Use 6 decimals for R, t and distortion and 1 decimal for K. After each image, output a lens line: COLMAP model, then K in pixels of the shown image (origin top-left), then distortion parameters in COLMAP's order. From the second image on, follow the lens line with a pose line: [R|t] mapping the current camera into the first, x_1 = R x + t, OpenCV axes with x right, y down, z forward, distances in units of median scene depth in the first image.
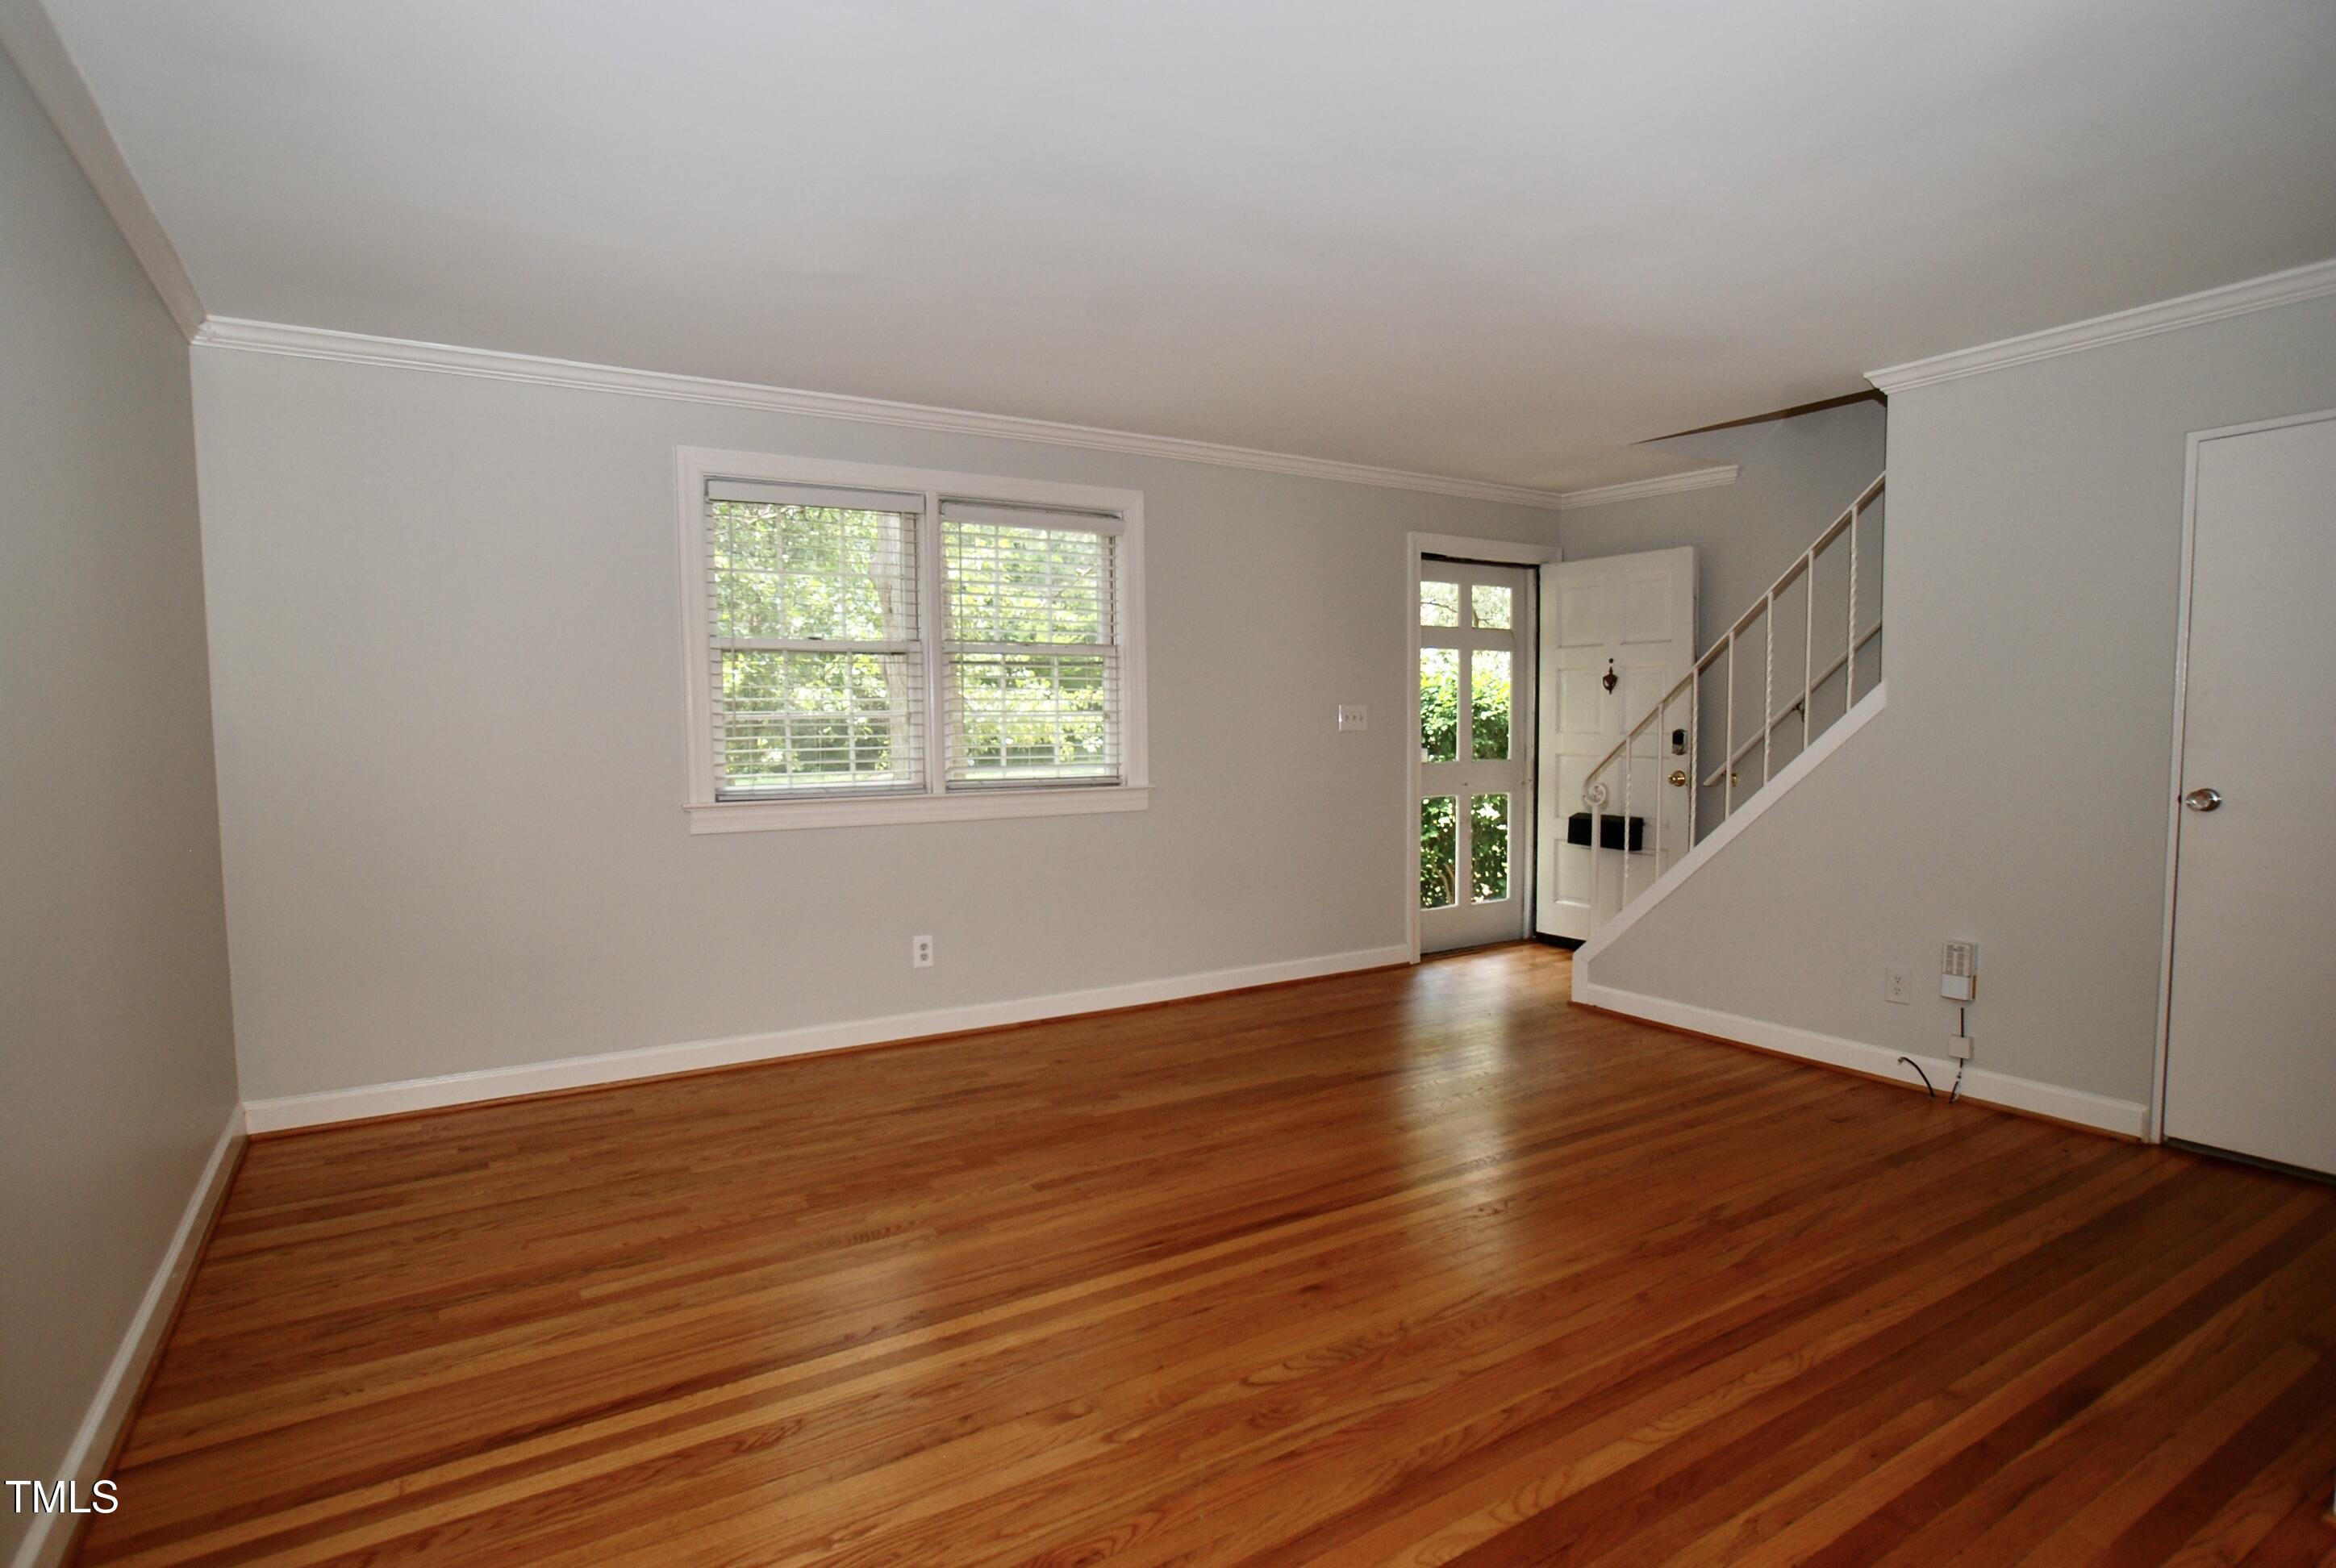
lens RADIAL K [[1186.4, 0, 1161.6], [0, 1186.4, 807.8], [0, 0, 1]] dist [-0.073470, -0.000138]
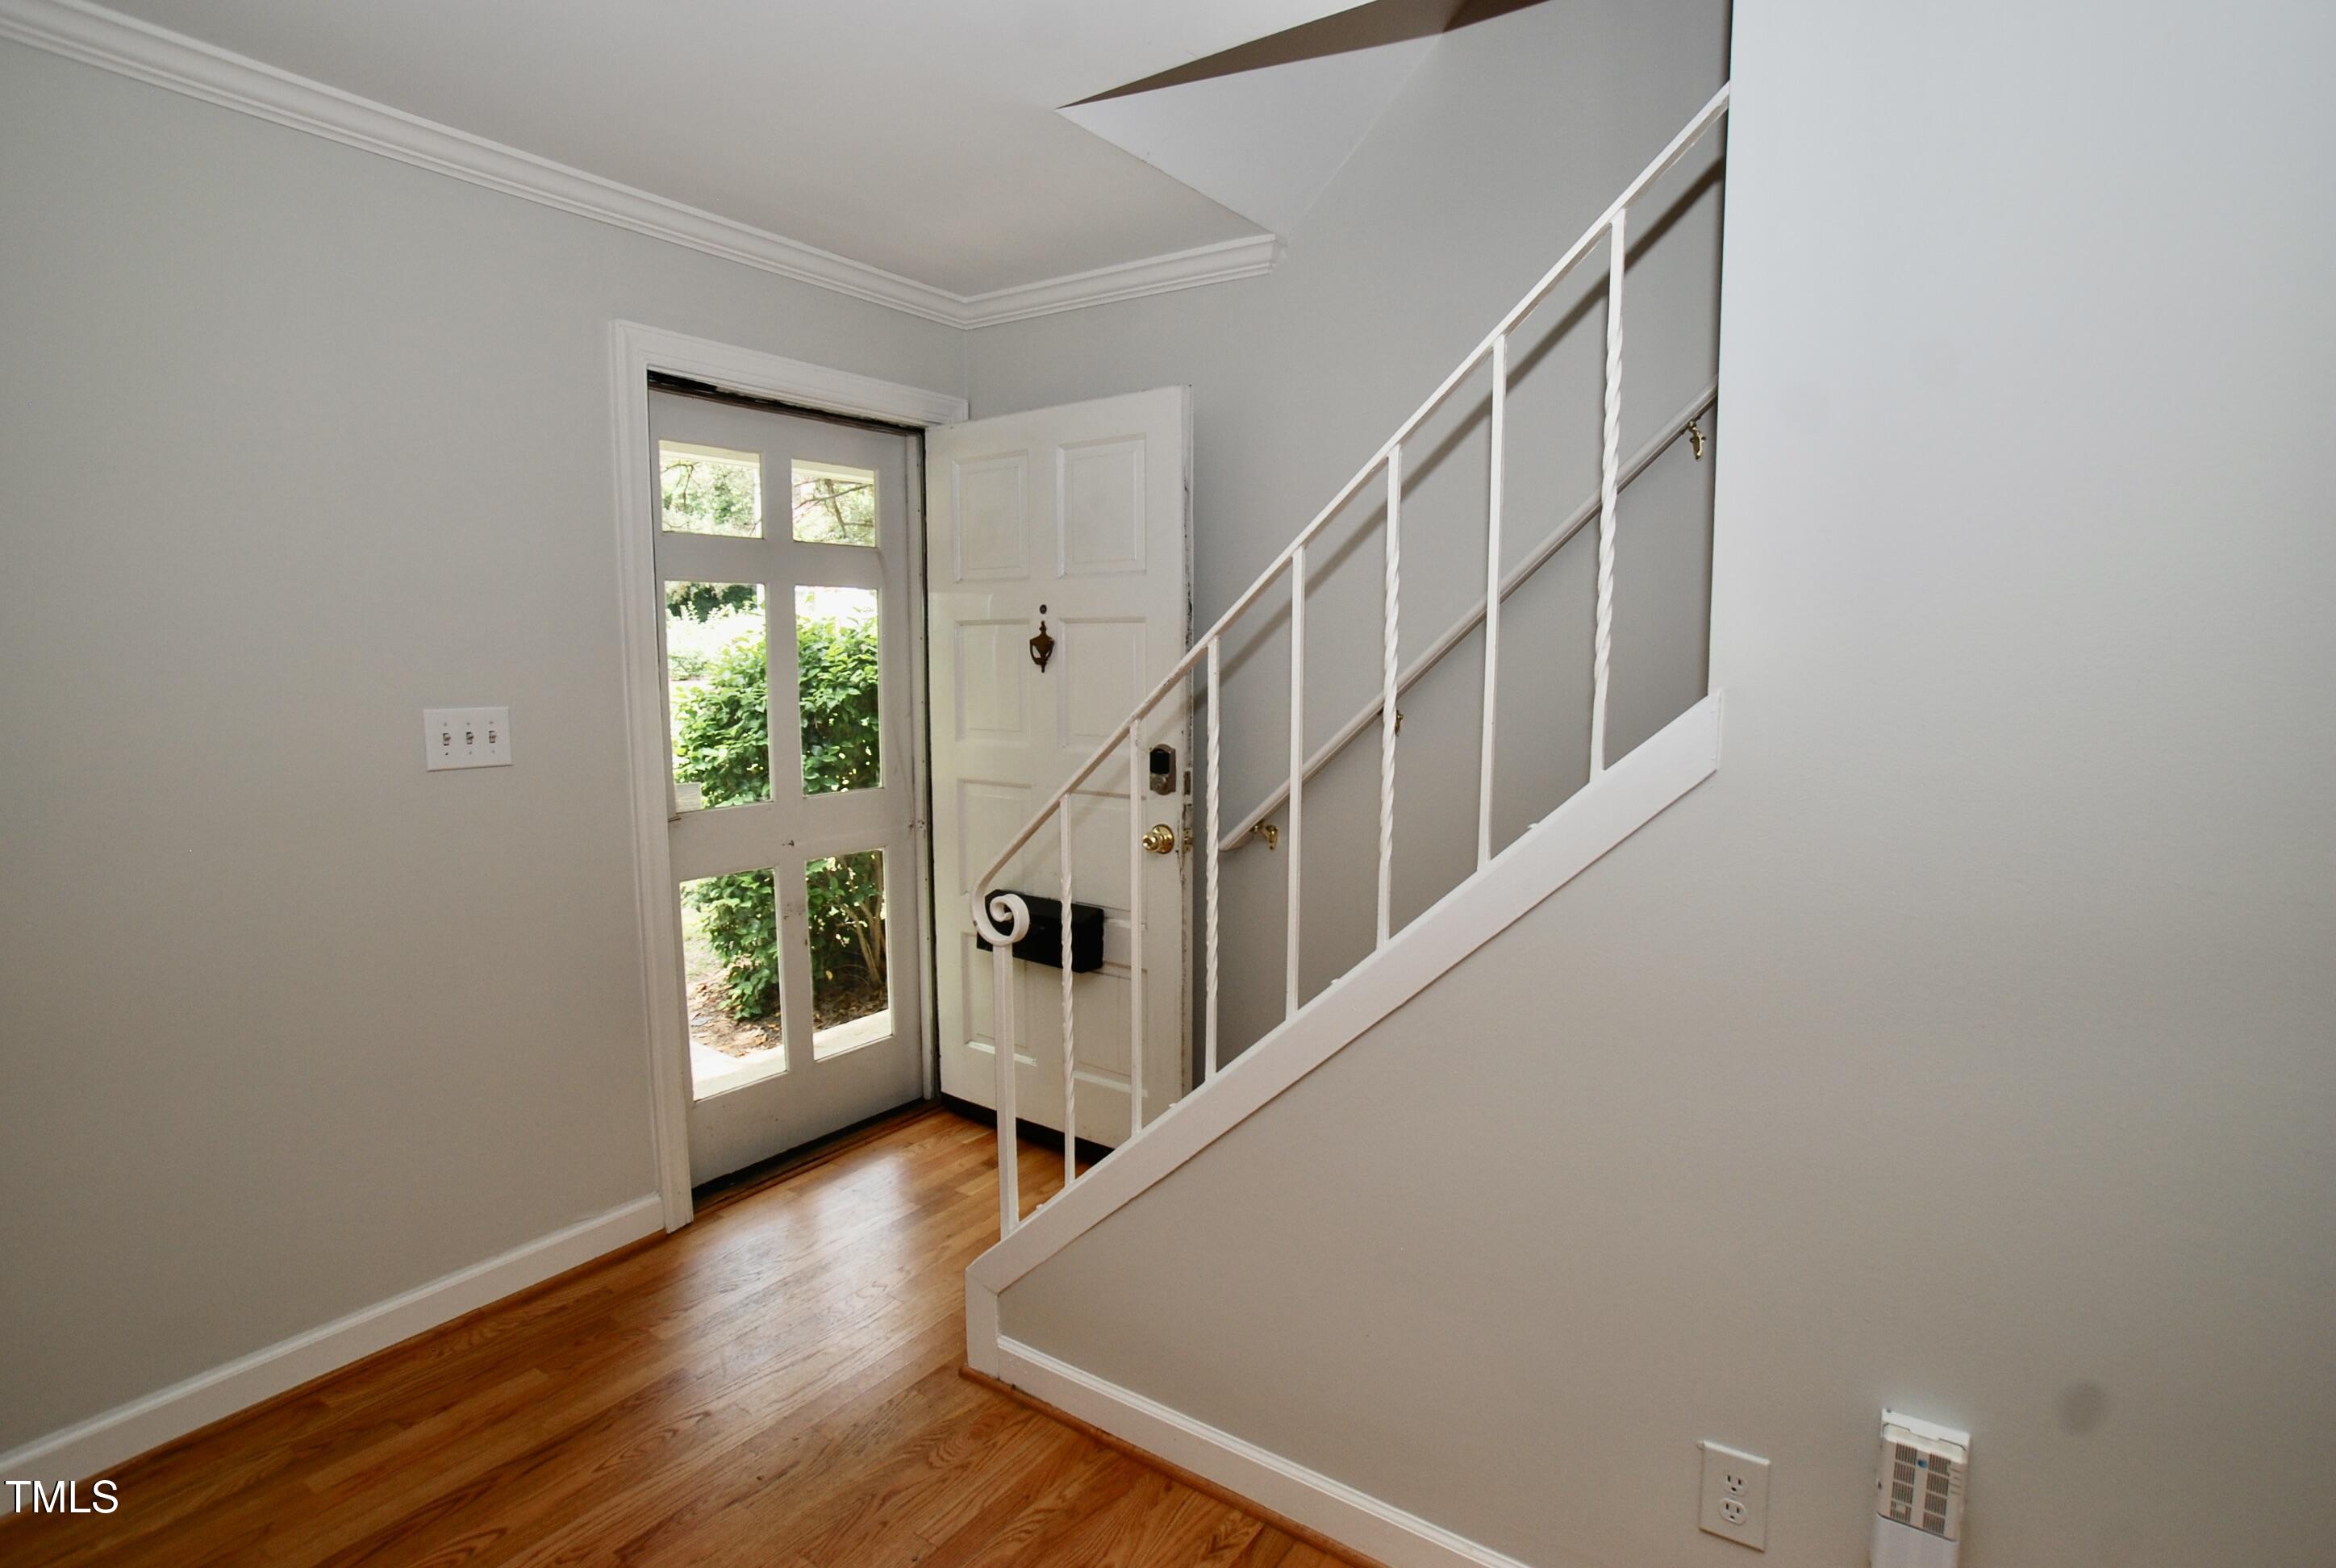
lens RADIAL K [[1122.7, 0, 1162.7], [0, 1122.7, 797.0], [0, 0, 1]] dist [-0.082942, 0.029994]
pose [[0.918852, -0.047055, 0.391786, 0.227567], [0.025186, 0.997834, 0.060776, -0.068987], [-0.393797, -0.045977, 0.918047, 0.508071]]
